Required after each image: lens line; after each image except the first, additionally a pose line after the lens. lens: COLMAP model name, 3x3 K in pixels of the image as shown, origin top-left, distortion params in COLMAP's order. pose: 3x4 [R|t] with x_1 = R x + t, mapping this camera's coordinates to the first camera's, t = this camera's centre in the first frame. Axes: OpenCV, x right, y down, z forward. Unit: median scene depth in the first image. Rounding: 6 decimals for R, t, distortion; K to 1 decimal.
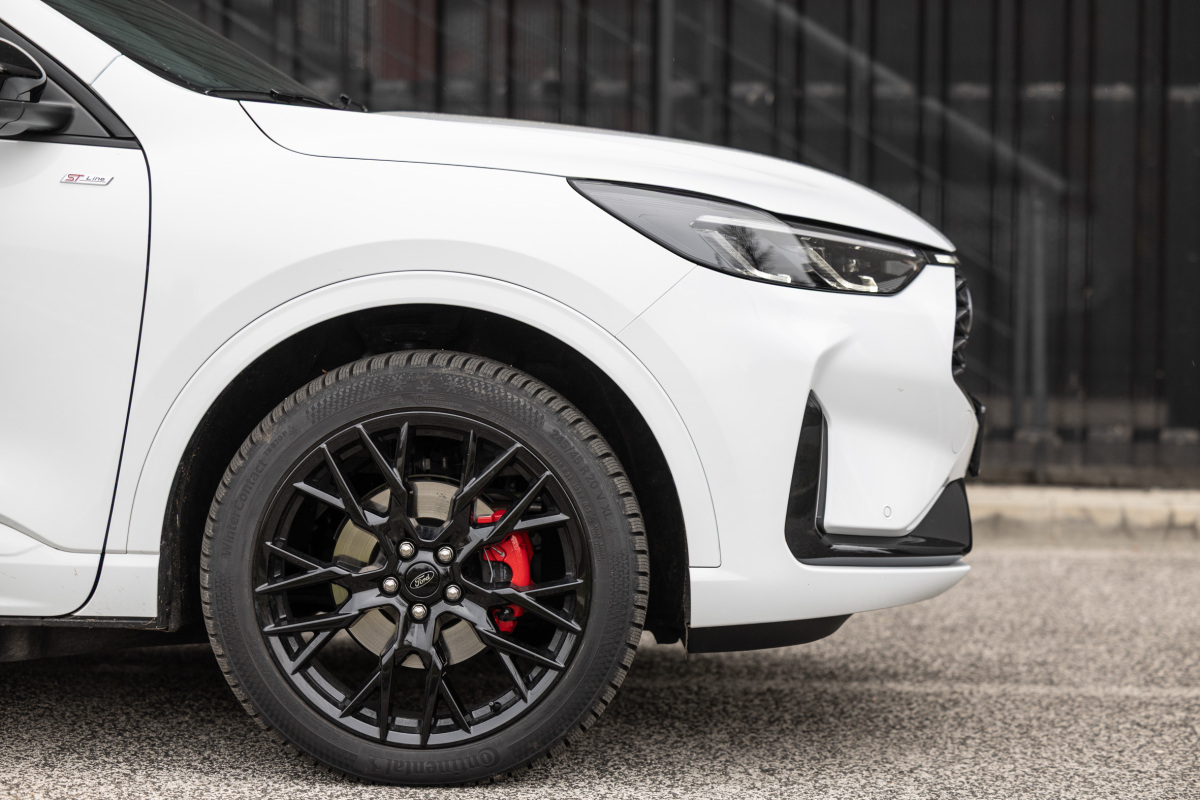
lens RADIAL K [[2995.3, 0, 606.1], [0, 2995.3, 394.7], [0, 0, 1]] dist [0.016278, 0.000000]
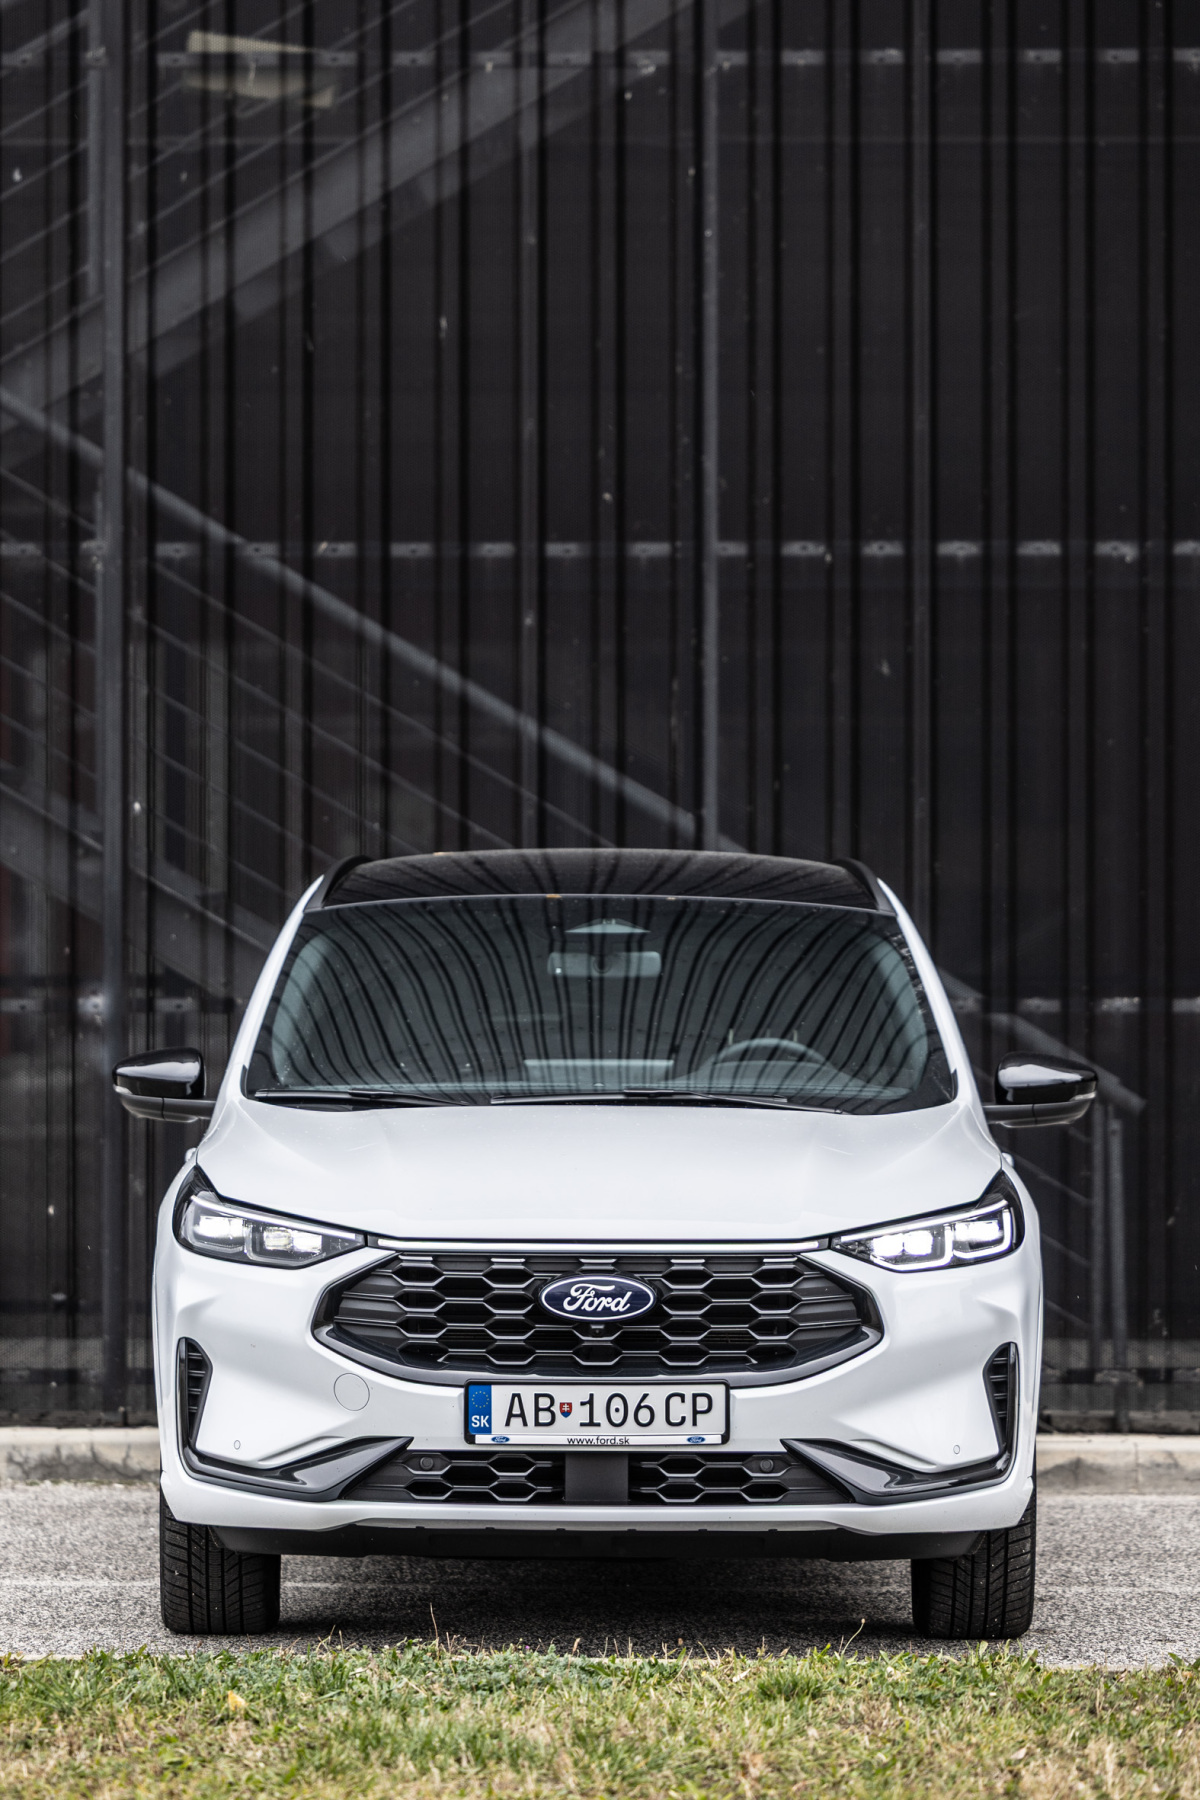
lens RADIAL K [[6689.7, 0, 593.4], [0, 6689.7, 901.1], [0, 0, 1]] dist [-0.002736, 0.000000]
pose [[0.997866, -0.008752, 0.064705, -0.158415], [0.013522, 0.997192, -0.073660, 0.017718], [-0.063879, 0.074378, 0.995182, -1.113472]]
